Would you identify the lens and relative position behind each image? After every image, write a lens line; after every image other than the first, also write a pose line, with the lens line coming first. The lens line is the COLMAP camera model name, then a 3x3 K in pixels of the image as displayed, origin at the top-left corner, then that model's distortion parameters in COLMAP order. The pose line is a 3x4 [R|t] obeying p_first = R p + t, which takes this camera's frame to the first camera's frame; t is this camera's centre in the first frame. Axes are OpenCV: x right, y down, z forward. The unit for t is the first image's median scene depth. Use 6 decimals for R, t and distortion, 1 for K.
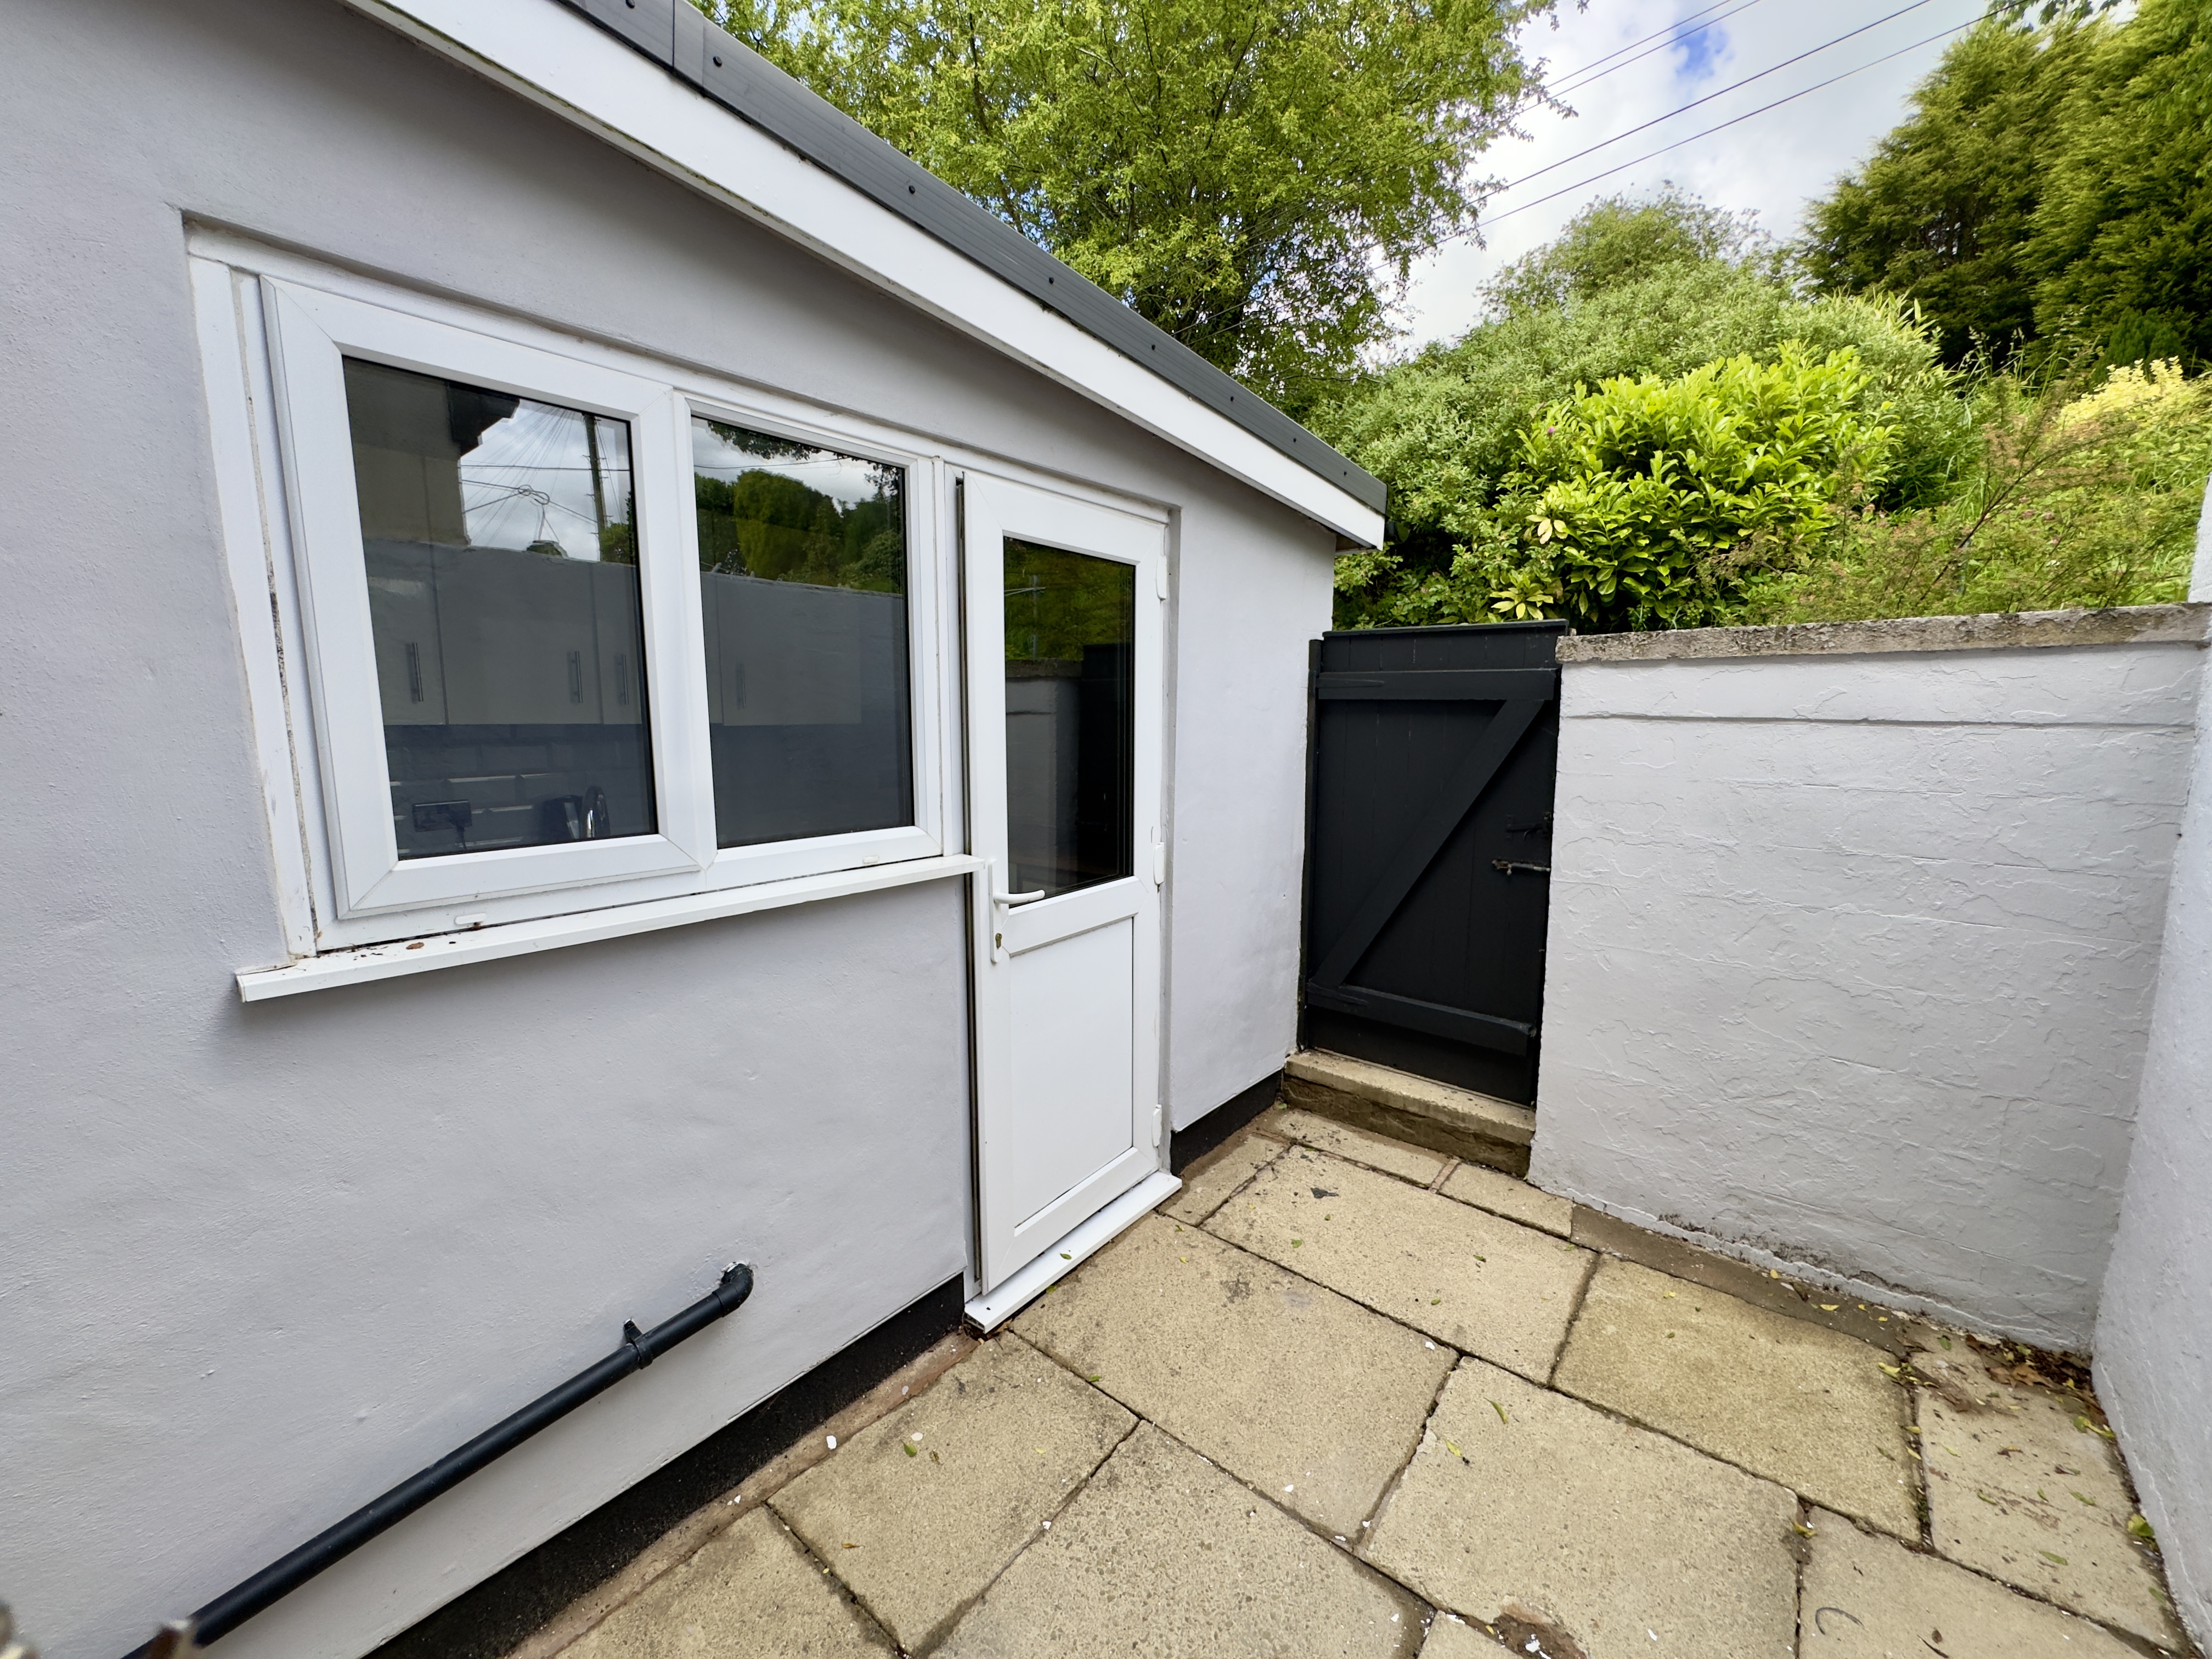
lens RADIAL K [[890.4, 0, 1111.0], [0, 890.4, 824.9], [0, 0, 1]] dist [-0.000400, 0.000021]
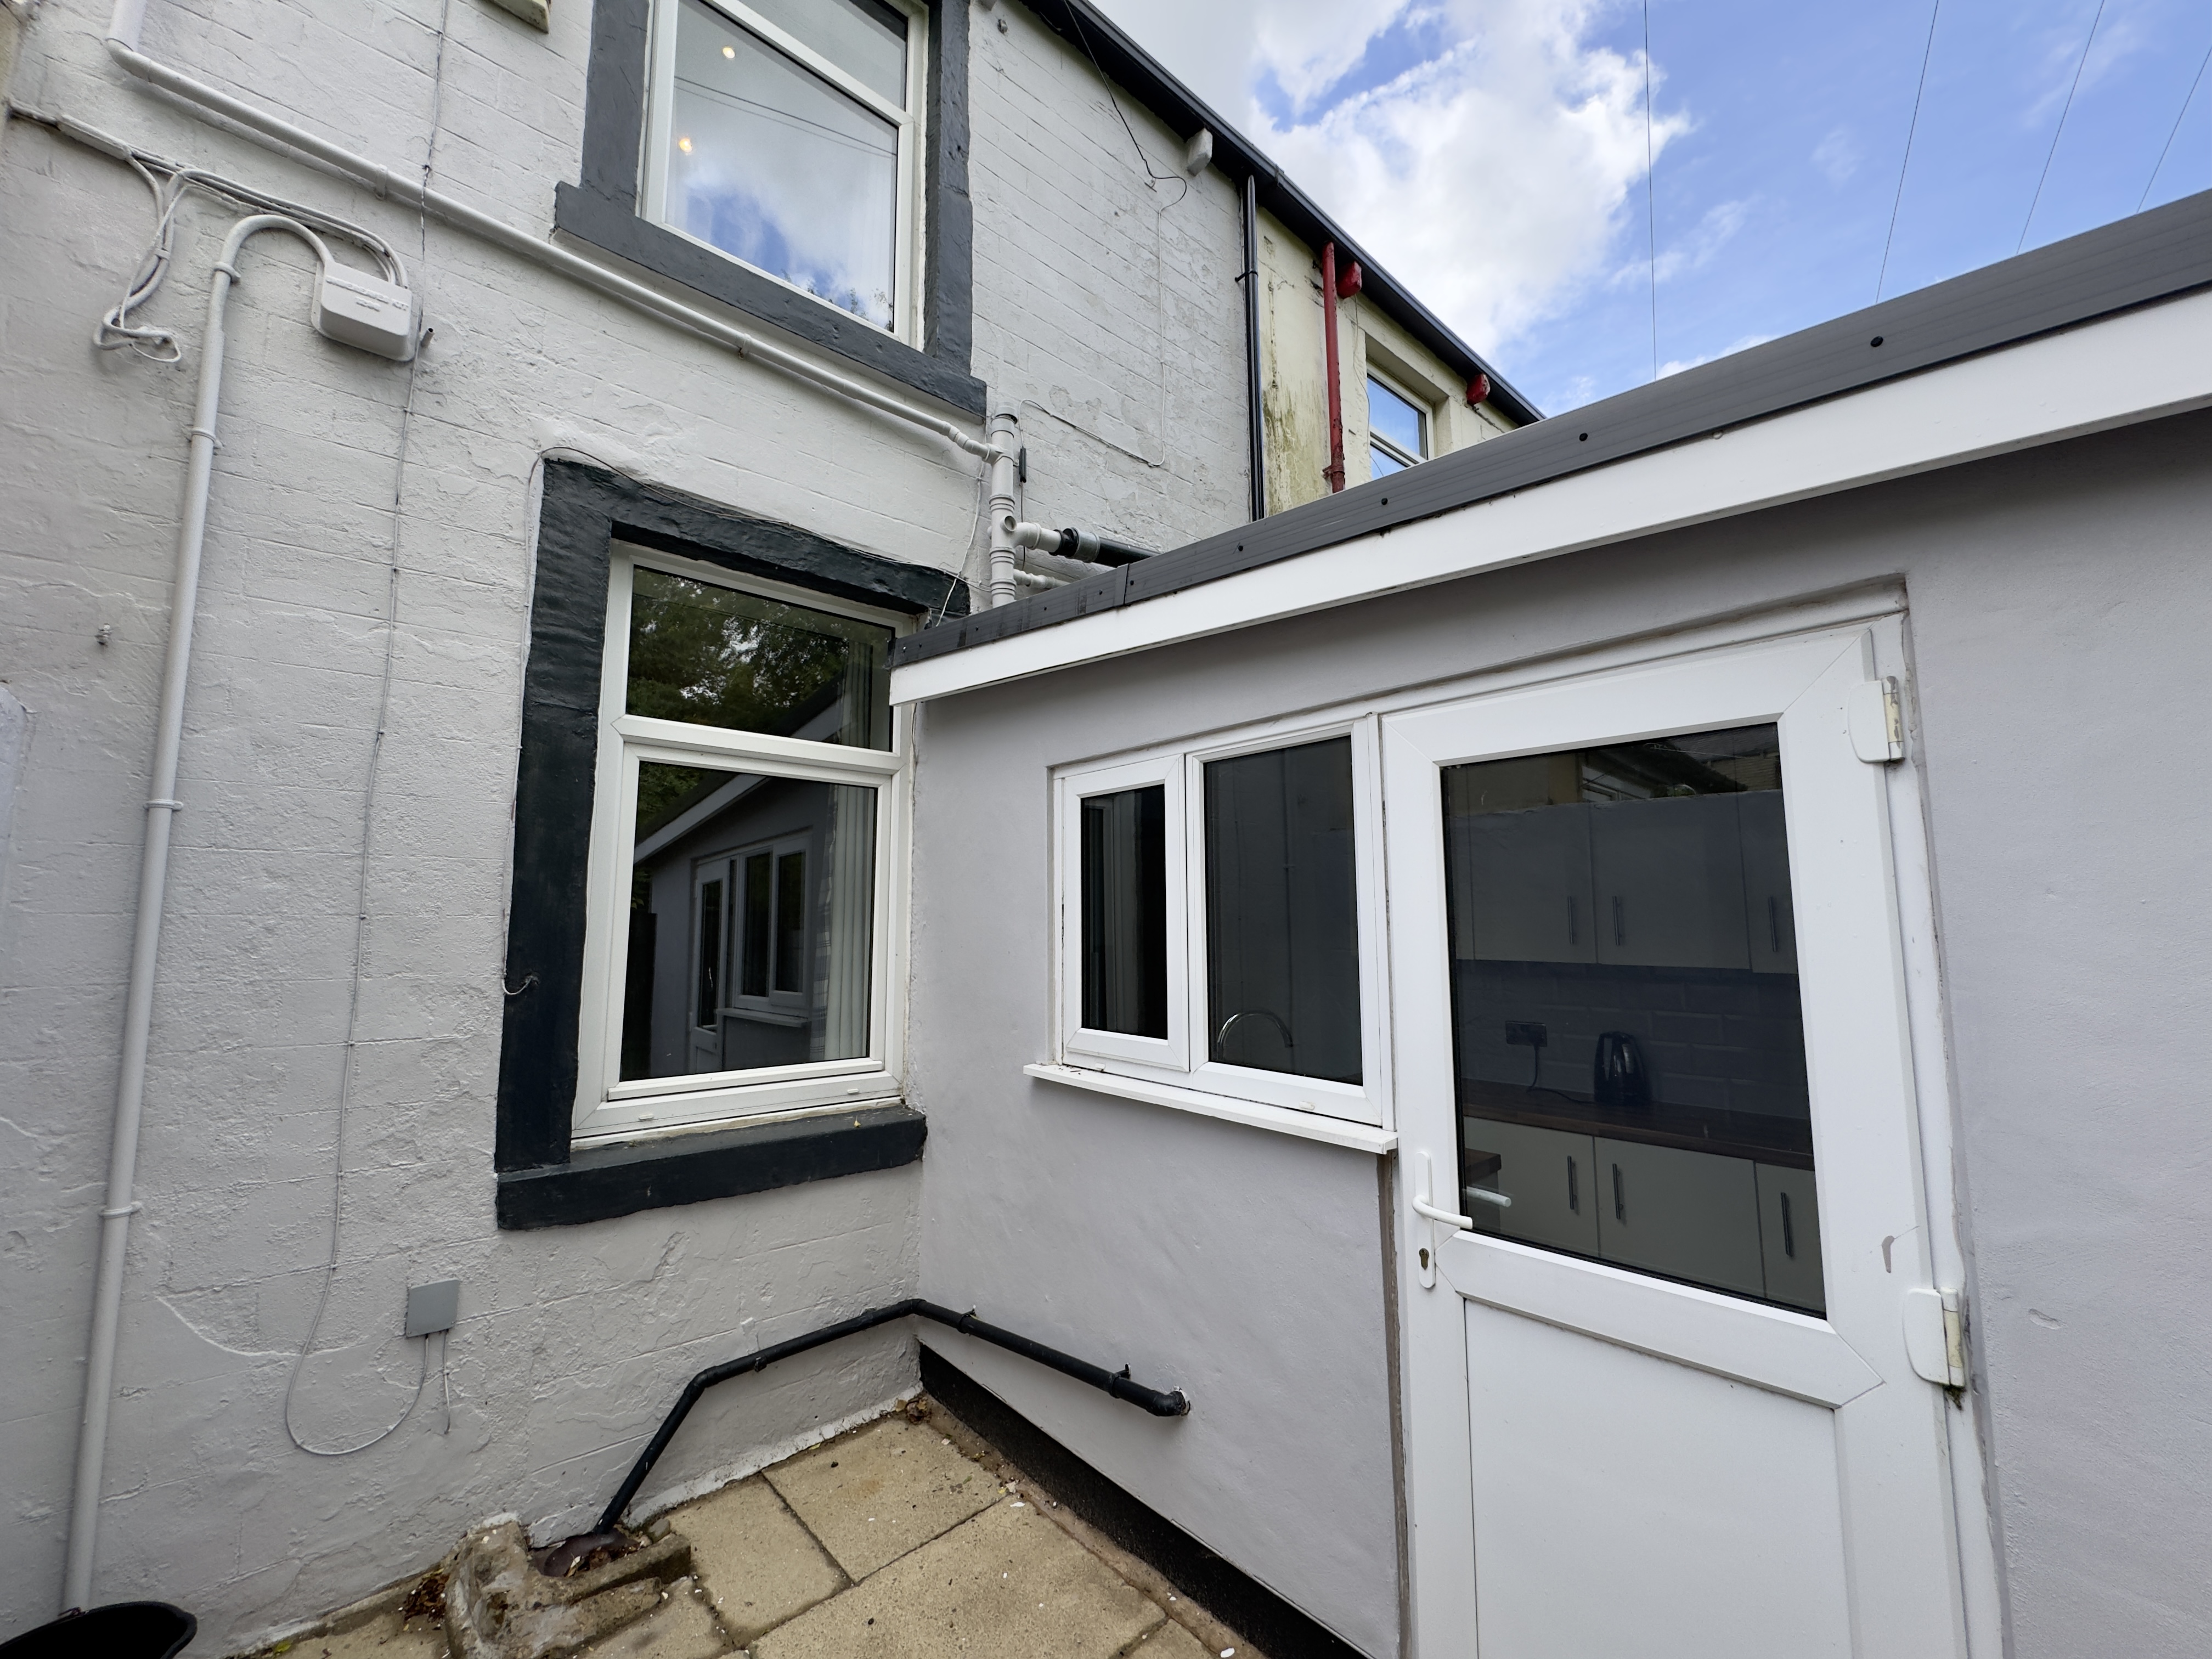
lens RADIAL K [[879.8, 0, 1103.6], [0, 879.8, 833.5], [0, 0, 1]] dist [-0.002728, 0.000352]
pose [[-0.166217, -0.107309, -0.980233, 0.940832], [-0.131710, 0.987570, -0.085778, -0.180988], [0.977254, 0.114849, -0.178284, 1.040645]]
